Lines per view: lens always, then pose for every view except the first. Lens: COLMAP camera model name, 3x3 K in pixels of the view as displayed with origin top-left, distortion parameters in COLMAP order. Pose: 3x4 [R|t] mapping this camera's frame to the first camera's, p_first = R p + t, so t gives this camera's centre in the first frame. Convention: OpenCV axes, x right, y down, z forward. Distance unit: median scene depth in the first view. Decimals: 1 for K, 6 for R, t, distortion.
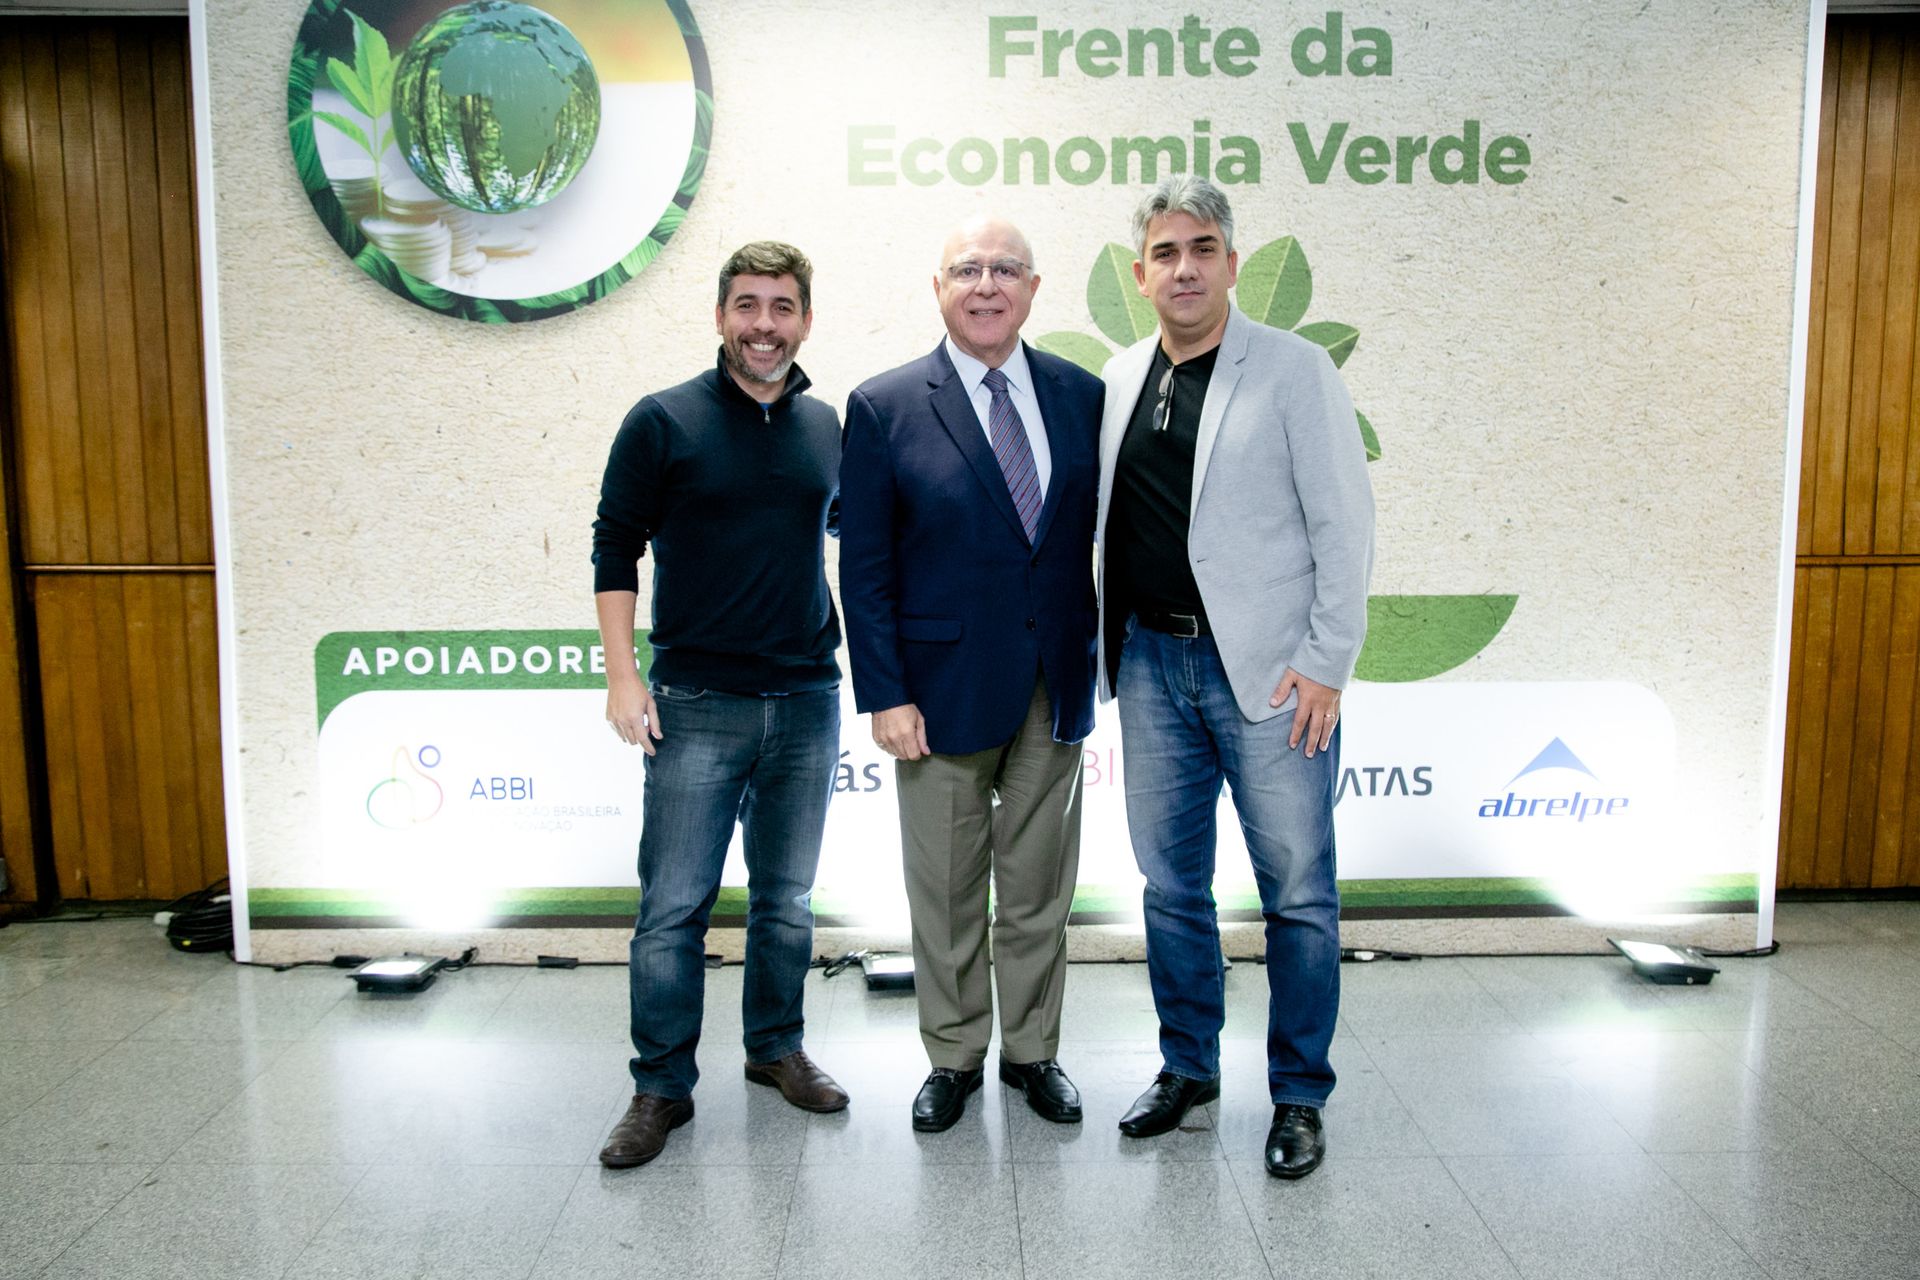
lens RADIAL K [[1525.2, 0, 960.0], [0, 1525.2, 640.0], [0, 0, 1]] dist [-0.057782, 0.076556]
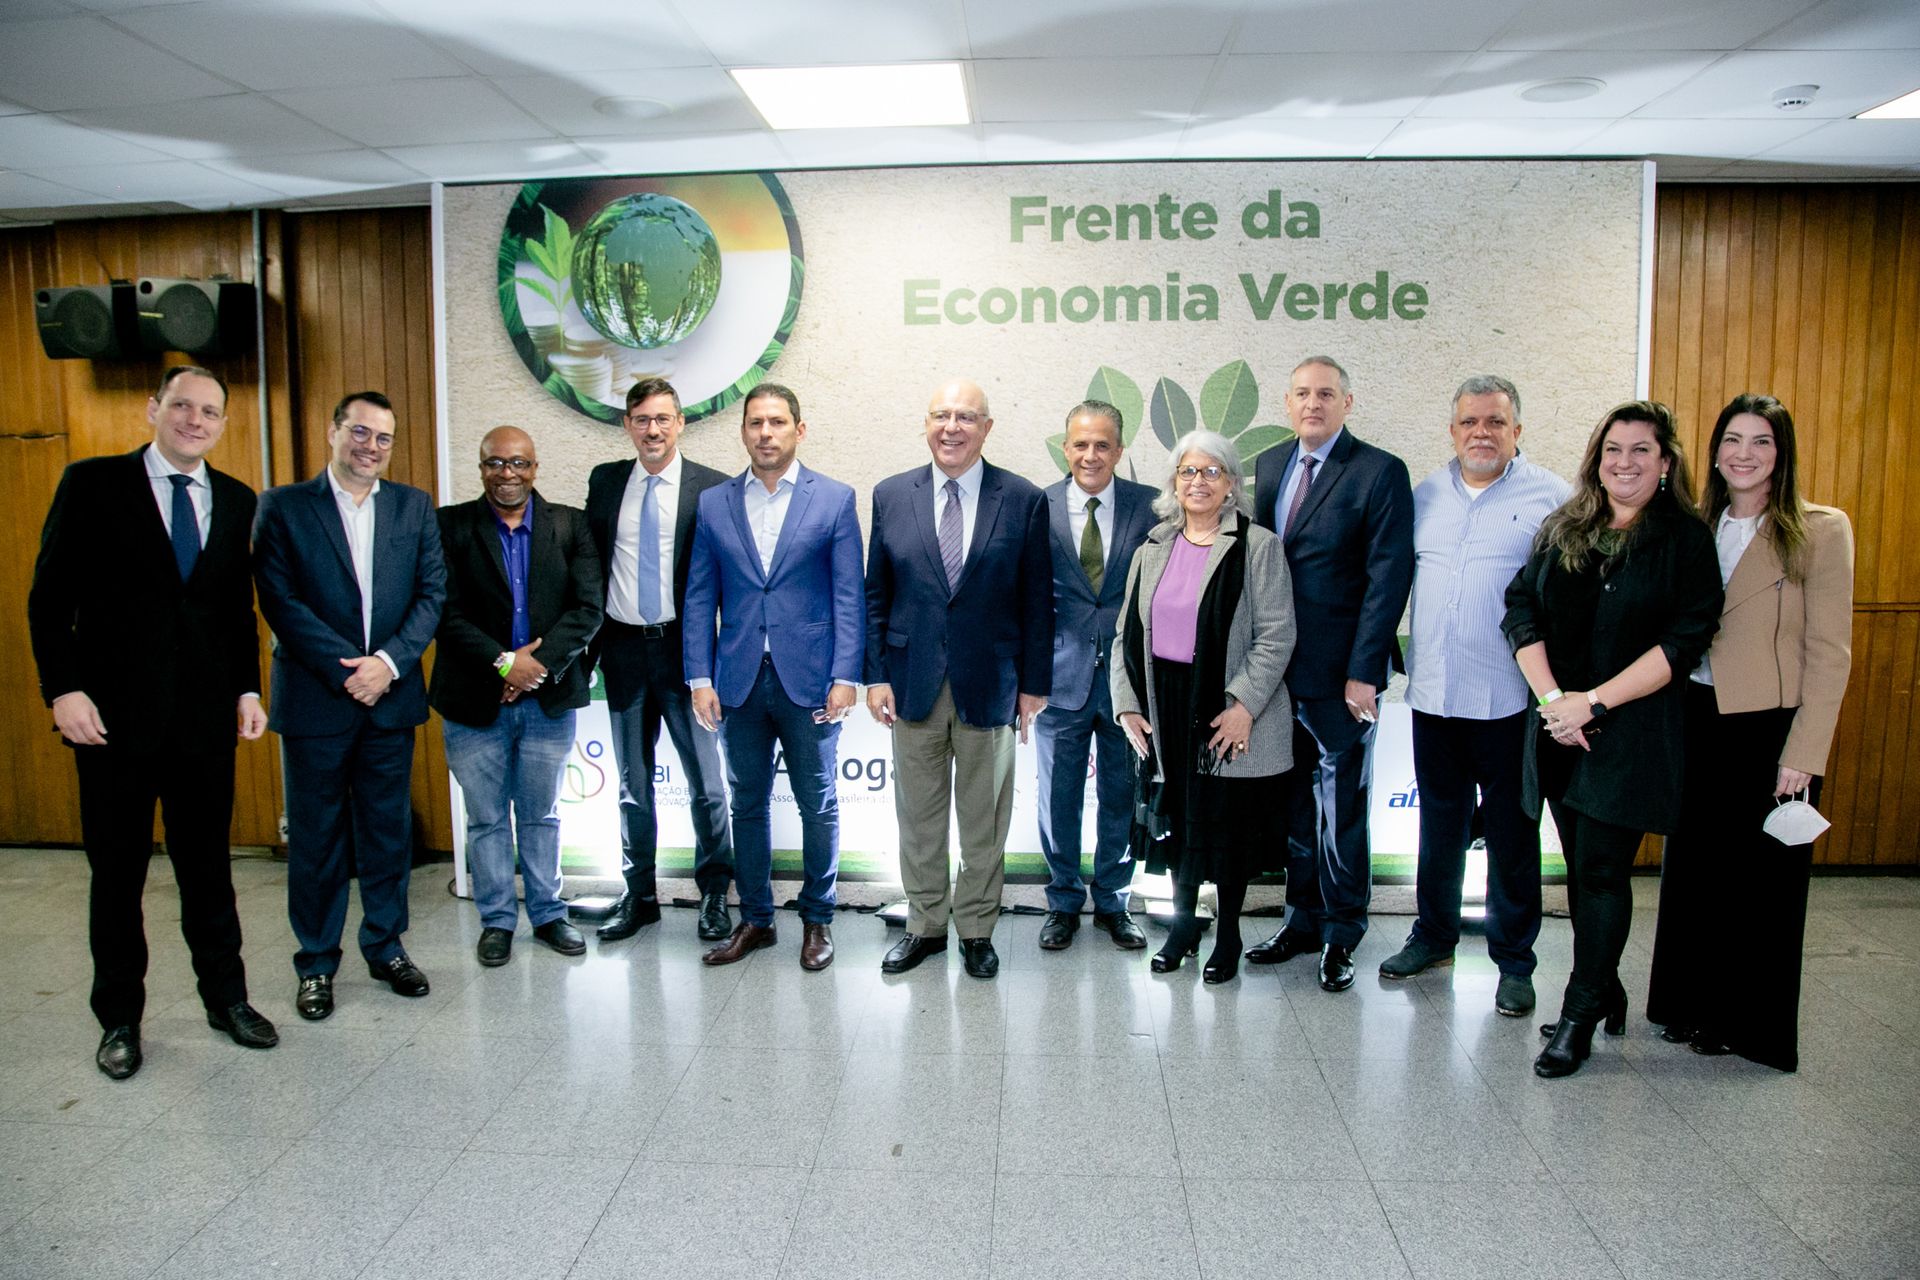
lens RADIAL K [[1329.7, 0, 935.2], [0, 1329.7, 641.3], [0, 0, 1]] dist [-0.103288, 0.065455]
pose [[0.996377, 0.007638, -0.084702, 0.053395], [-0.007014, 0.999946, 0.007661, -0.031812], [0.084756, -0.007039, 0.996377, -0.151656]]
